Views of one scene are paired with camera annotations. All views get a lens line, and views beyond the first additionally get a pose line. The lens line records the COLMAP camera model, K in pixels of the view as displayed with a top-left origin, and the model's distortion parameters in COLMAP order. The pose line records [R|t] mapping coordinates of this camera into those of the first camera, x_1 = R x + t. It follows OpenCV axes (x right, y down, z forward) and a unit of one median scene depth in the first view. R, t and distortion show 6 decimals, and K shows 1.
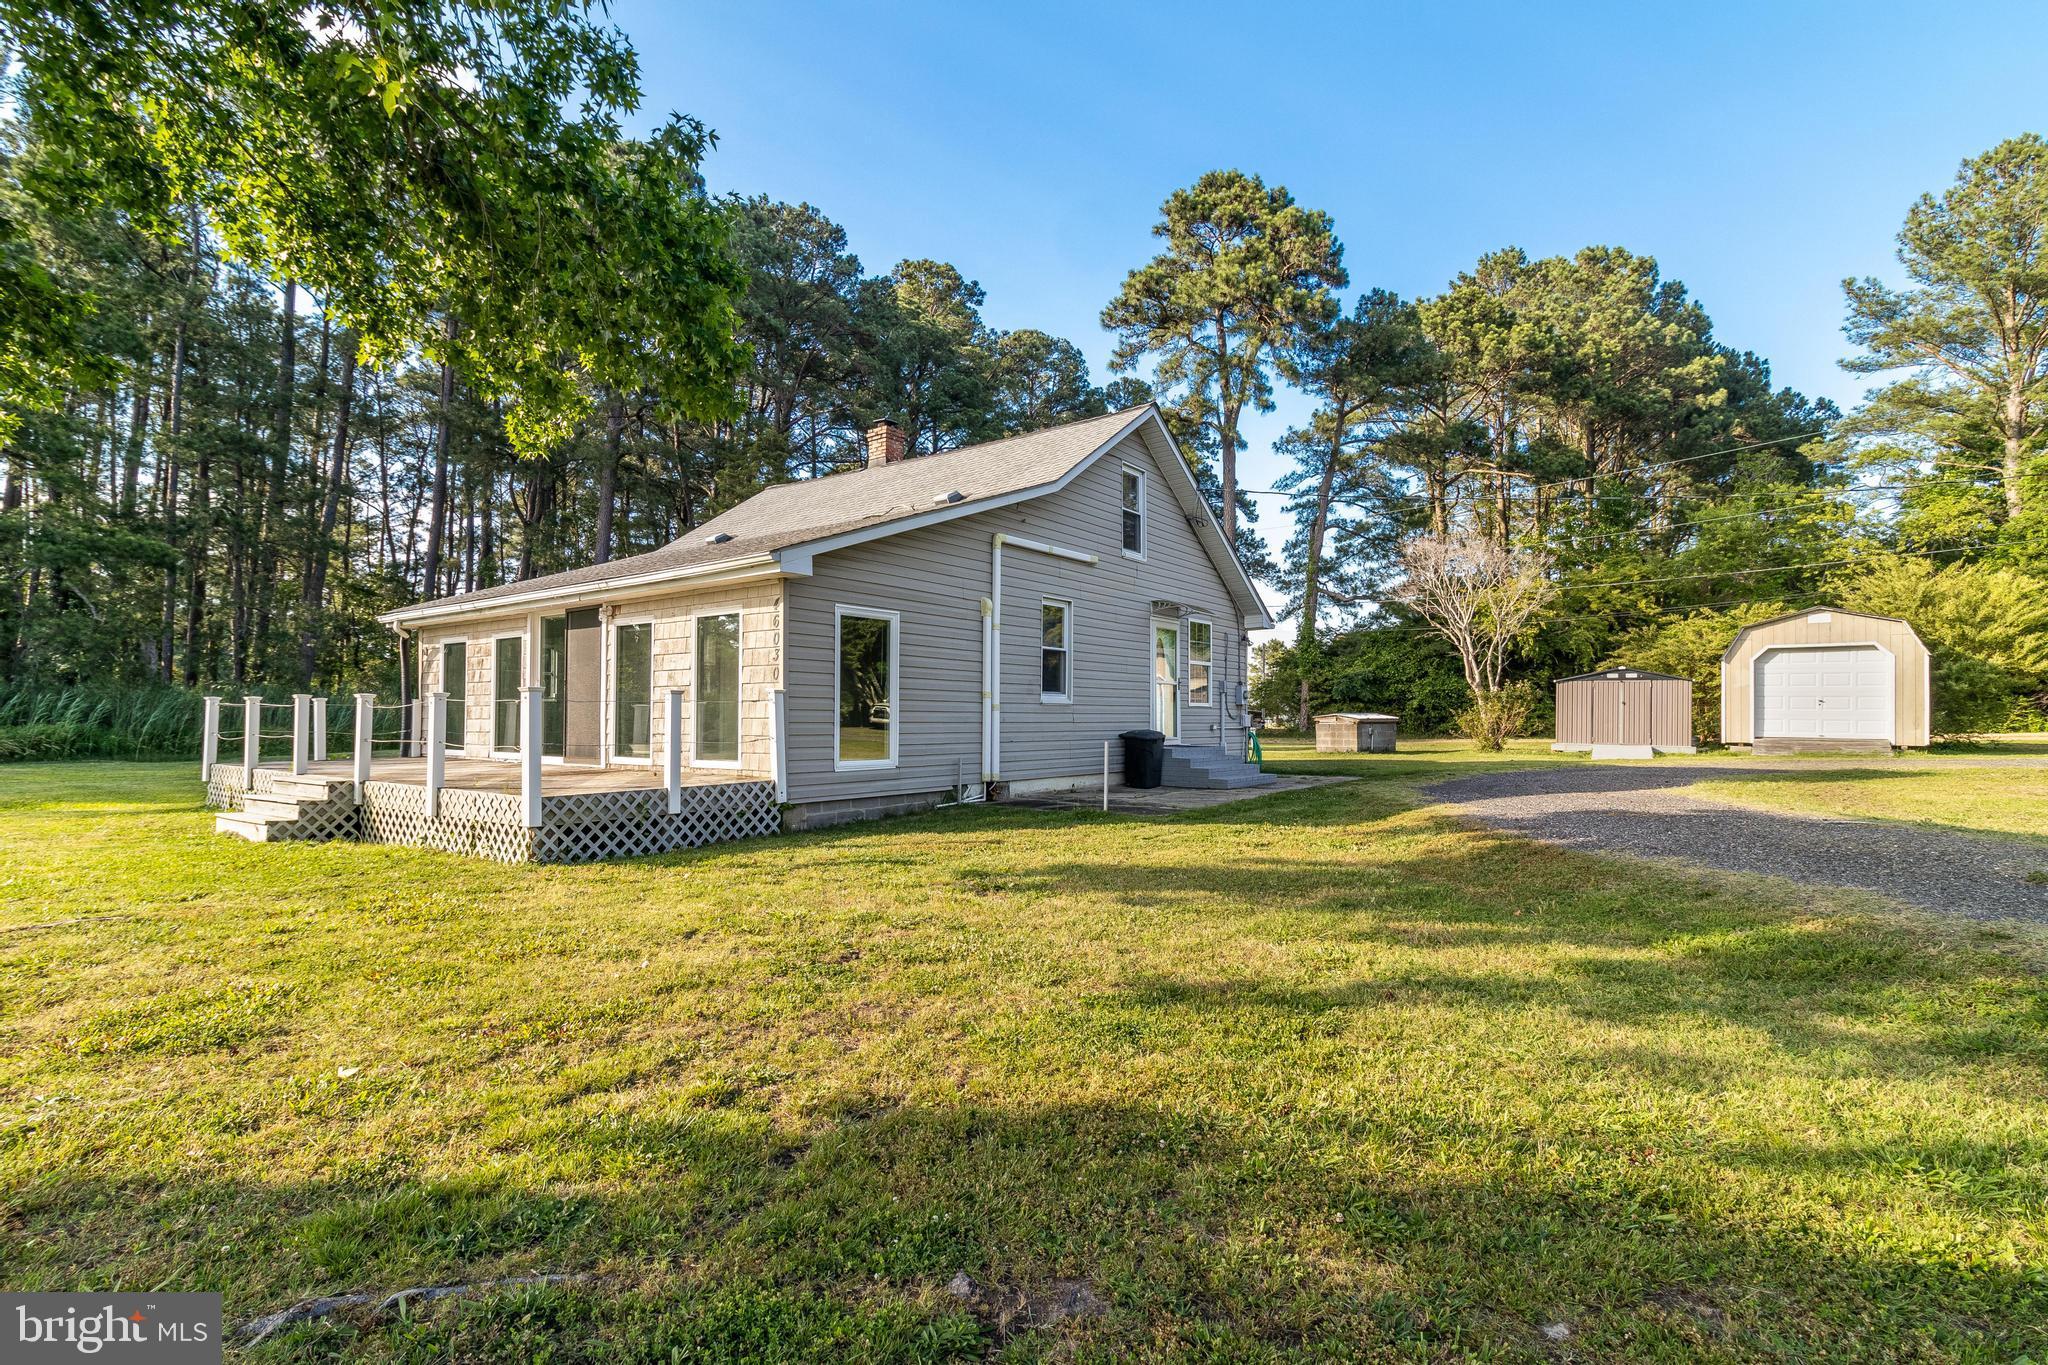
lens RADIAL K [[946.9, 0, 1022.5], [0, 946.9, 699.0], [0, 0, 1]] dist [0.004205, -0.001337]
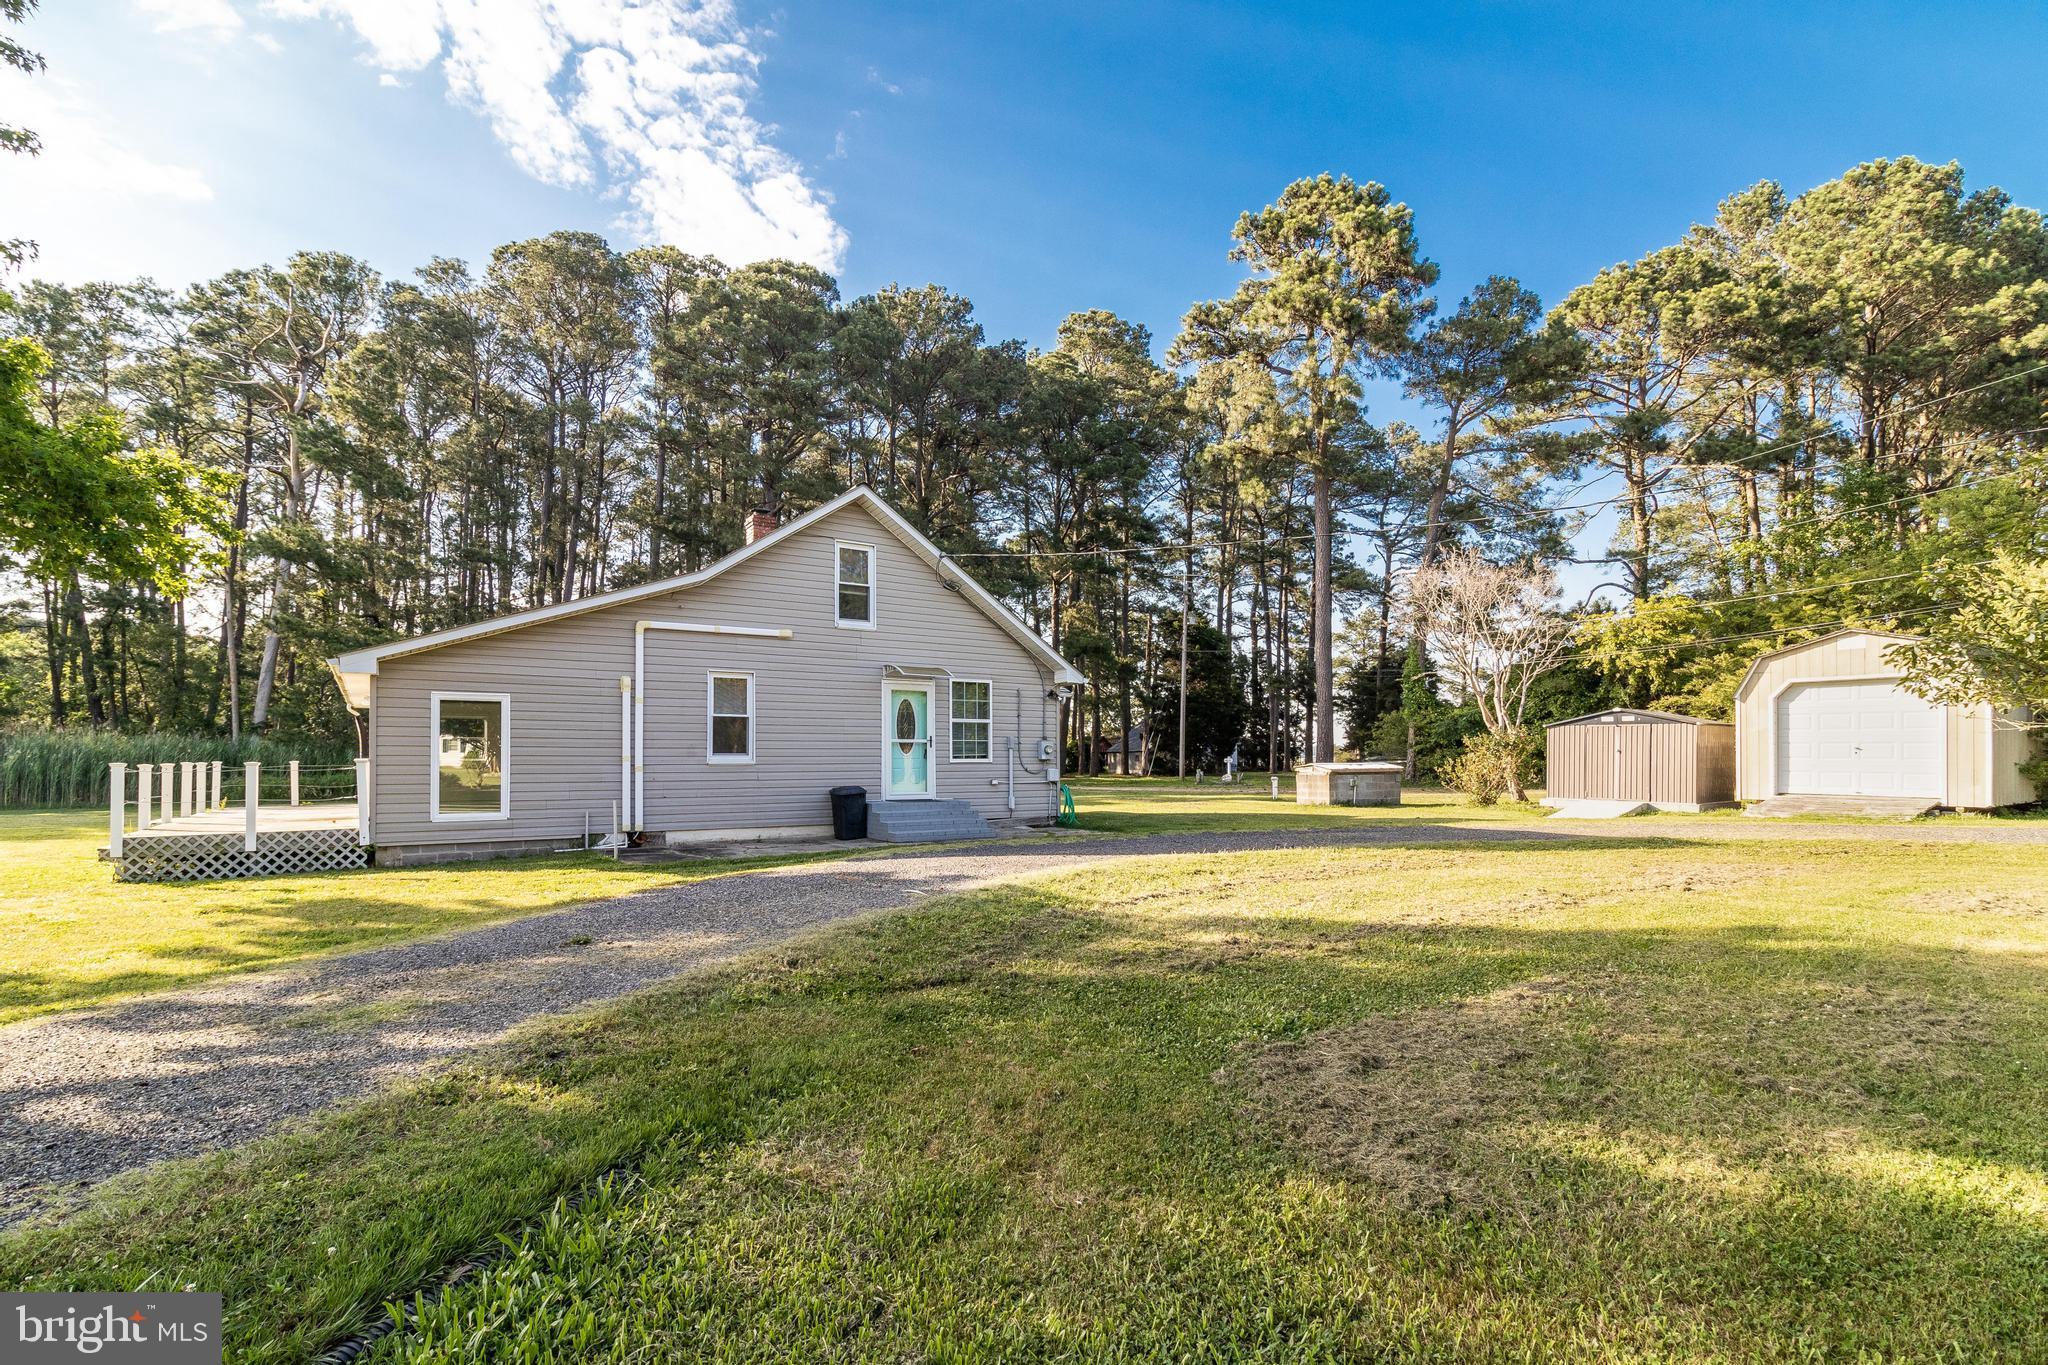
lens RADIAL K [[946.9, 0, 1048.5], [0, 946.9, 767.0], [0, 0, 1]] dist [0.004205, -0.001337]
pose [[0.941593, 0.000848, -0.336752, 0.450762], [0.009691, 0.999514, 0.029613, -0.012322], [0.336614, -0.031147, 0.941127, 0.030739]]
